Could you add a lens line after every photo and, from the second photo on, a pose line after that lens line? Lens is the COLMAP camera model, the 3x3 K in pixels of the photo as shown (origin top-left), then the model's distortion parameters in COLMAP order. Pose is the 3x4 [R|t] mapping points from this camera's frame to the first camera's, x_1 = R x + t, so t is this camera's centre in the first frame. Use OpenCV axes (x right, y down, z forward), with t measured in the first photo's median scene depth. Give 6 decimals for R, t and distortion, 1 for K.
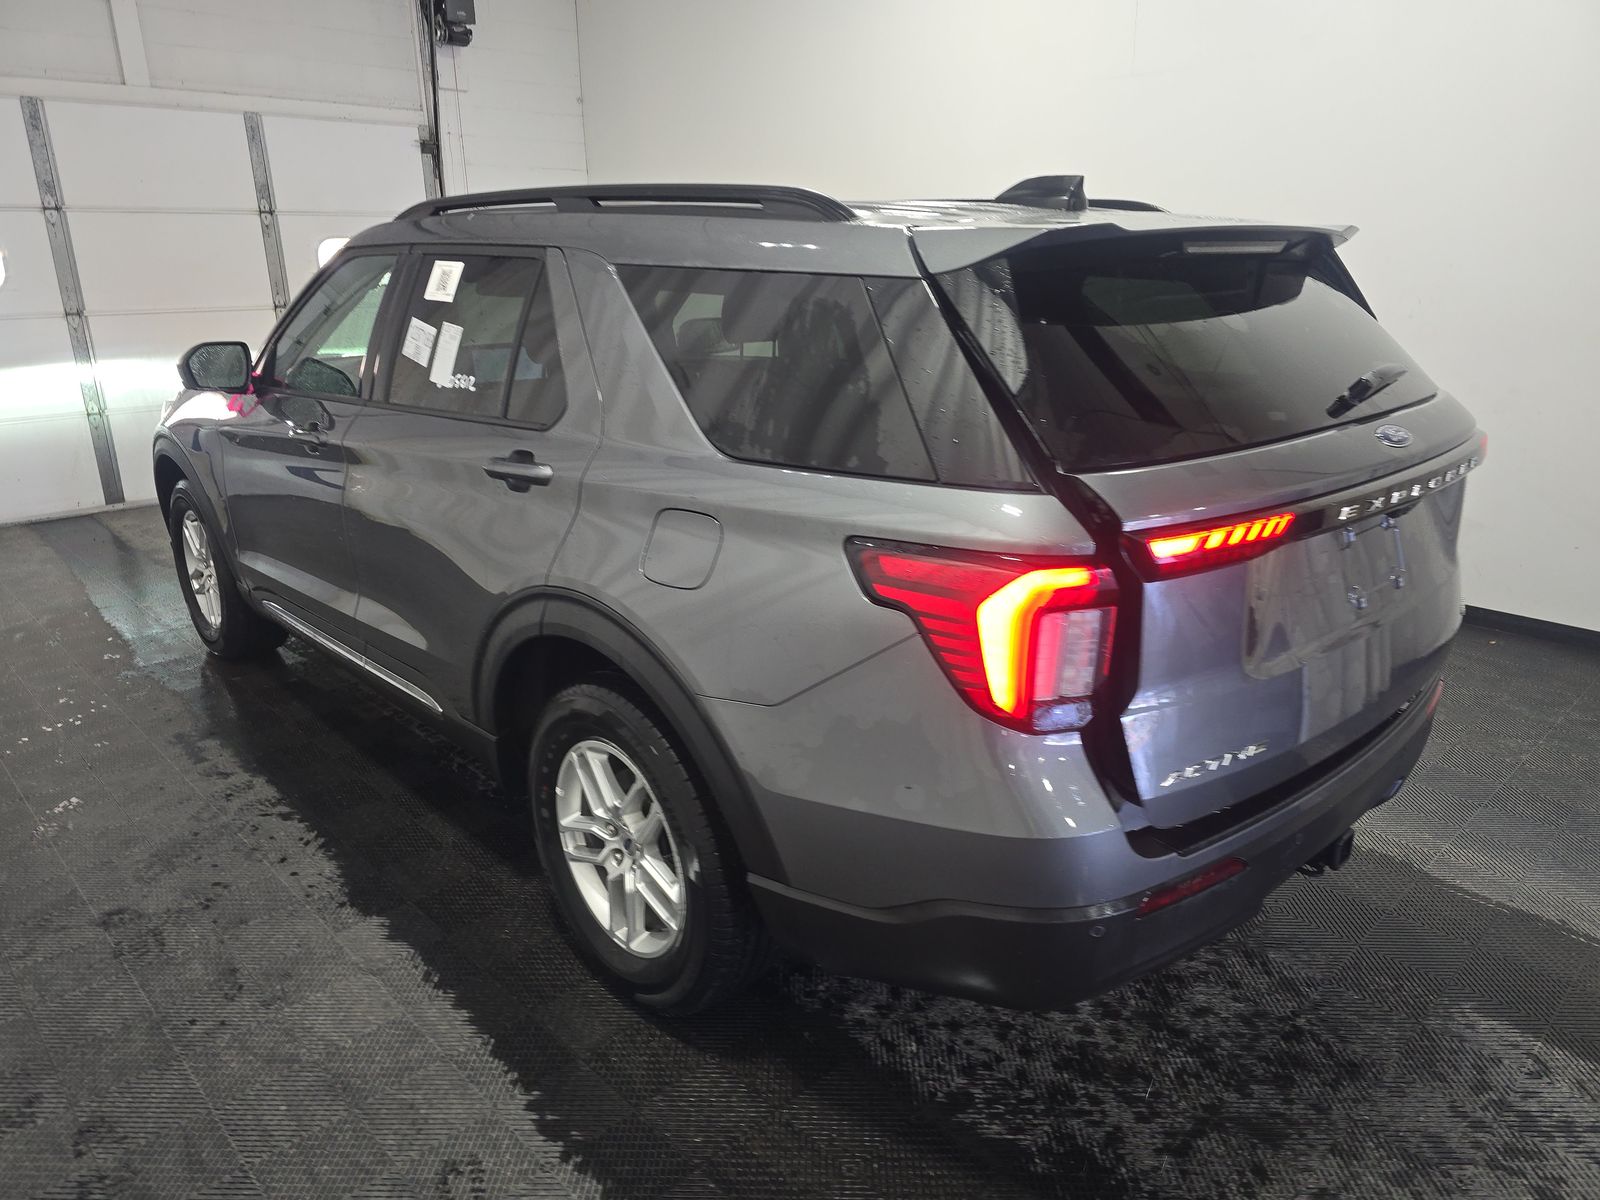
lens RADIAL K [[1090.4, 0, 801.7], [0, 1090.4, 574.7], [0, 0, 1]] dist [0.065106, -0.050042]
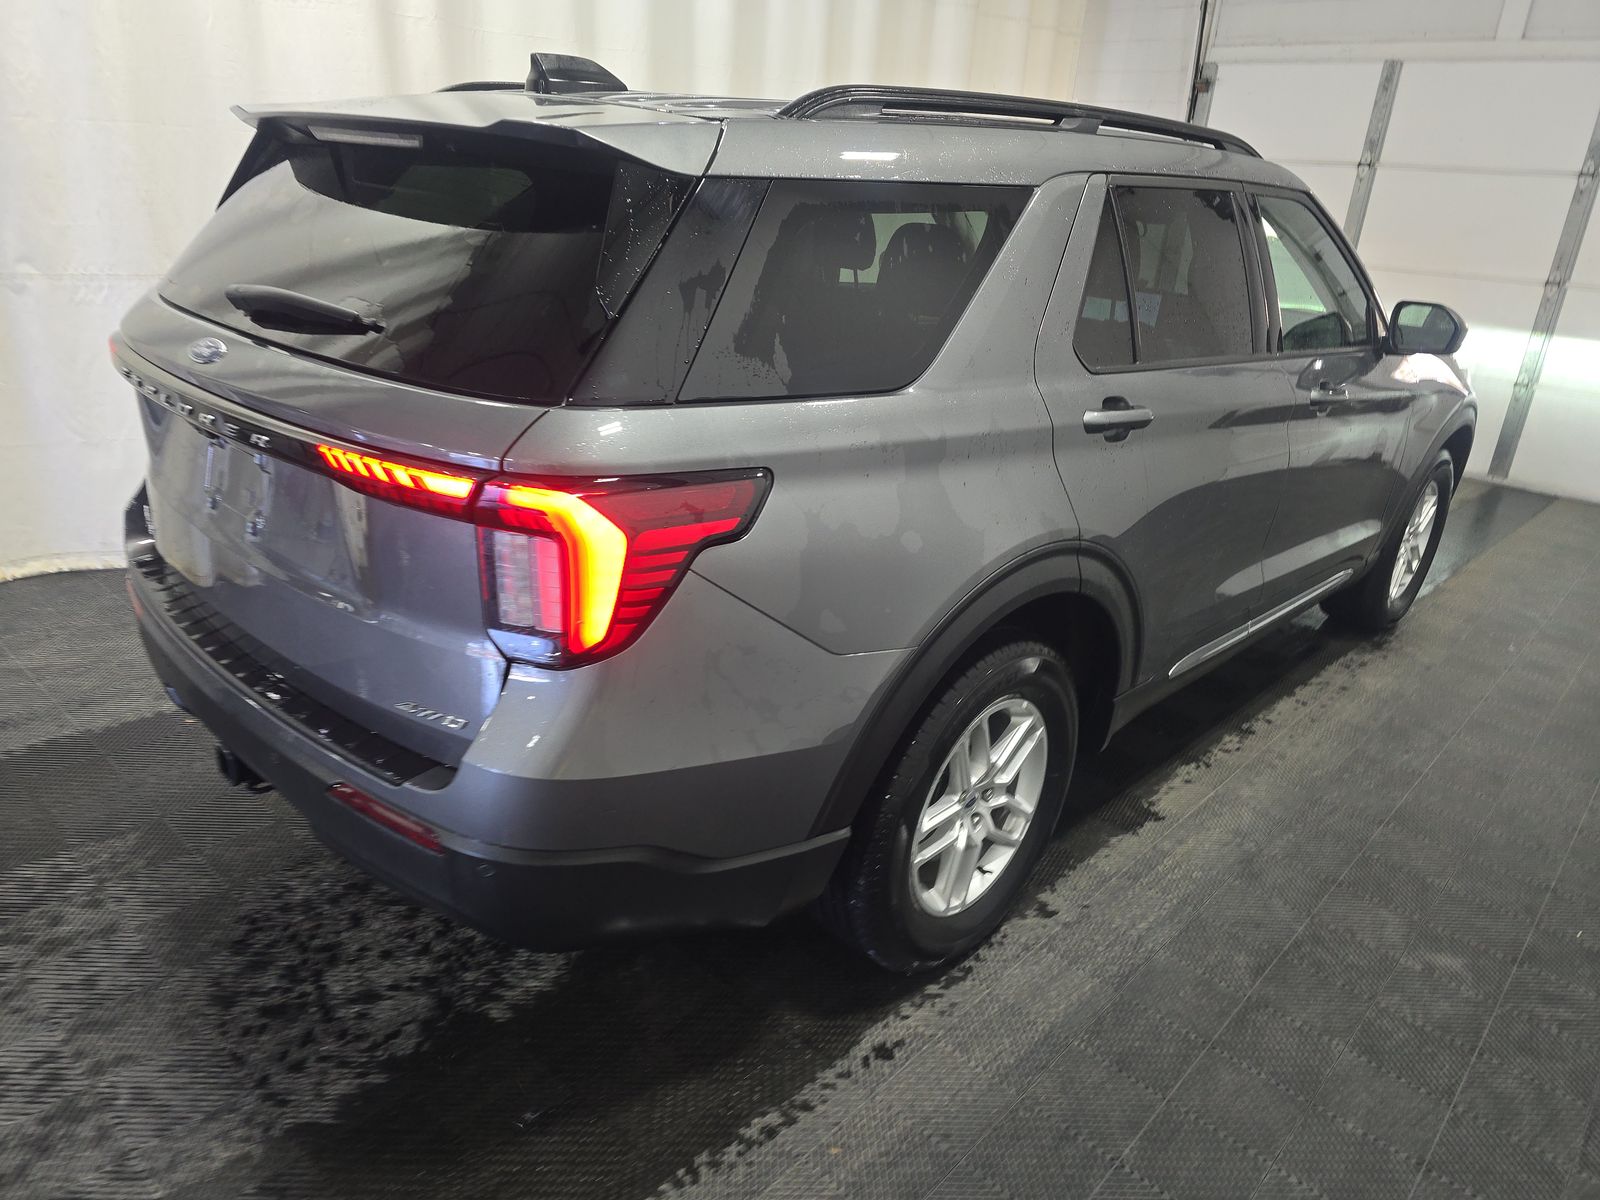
lens RADIAL K [[1072.6, 0, 857.9], [0, 1072.6, 618.8], [0, 0, 1]] dist [0.055135, -0.044429]
pose [[0.071547, 0.396768, -0.915126, 1.233362], [-0.351251, 0.868728, 0.349190, -0.365608], [0.933544, 0.296456, 0.201520, 1.182713]]
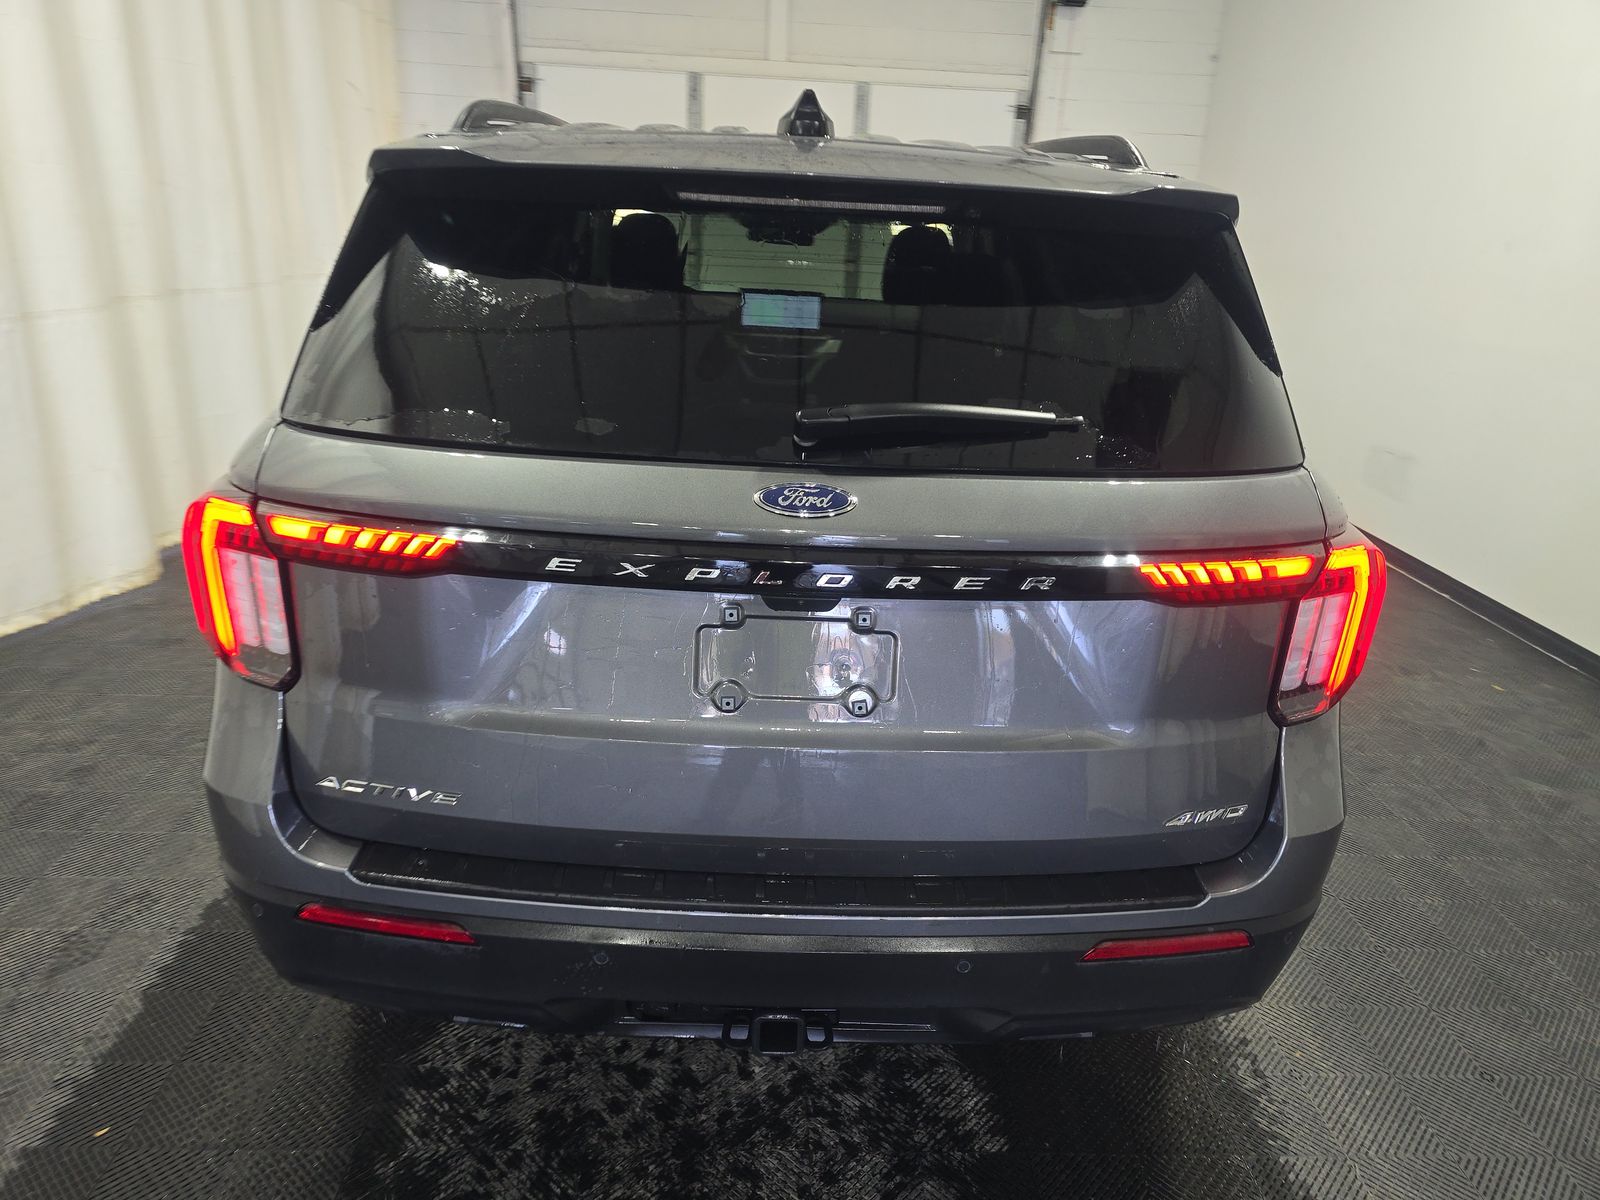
lens RADIAL K [[1067.0, 0, 800.0], [0, 1067.0, 600.0], [0, 0, 1]] dist [0.062580, -0.046092]
pose [[0.746782, 0.271657, -0.607058, 0.776514], [-0.244062, 0.961031, 0.129822, -0.119601], [0.618668, 0.051211, 0.783982, 0.398230]]
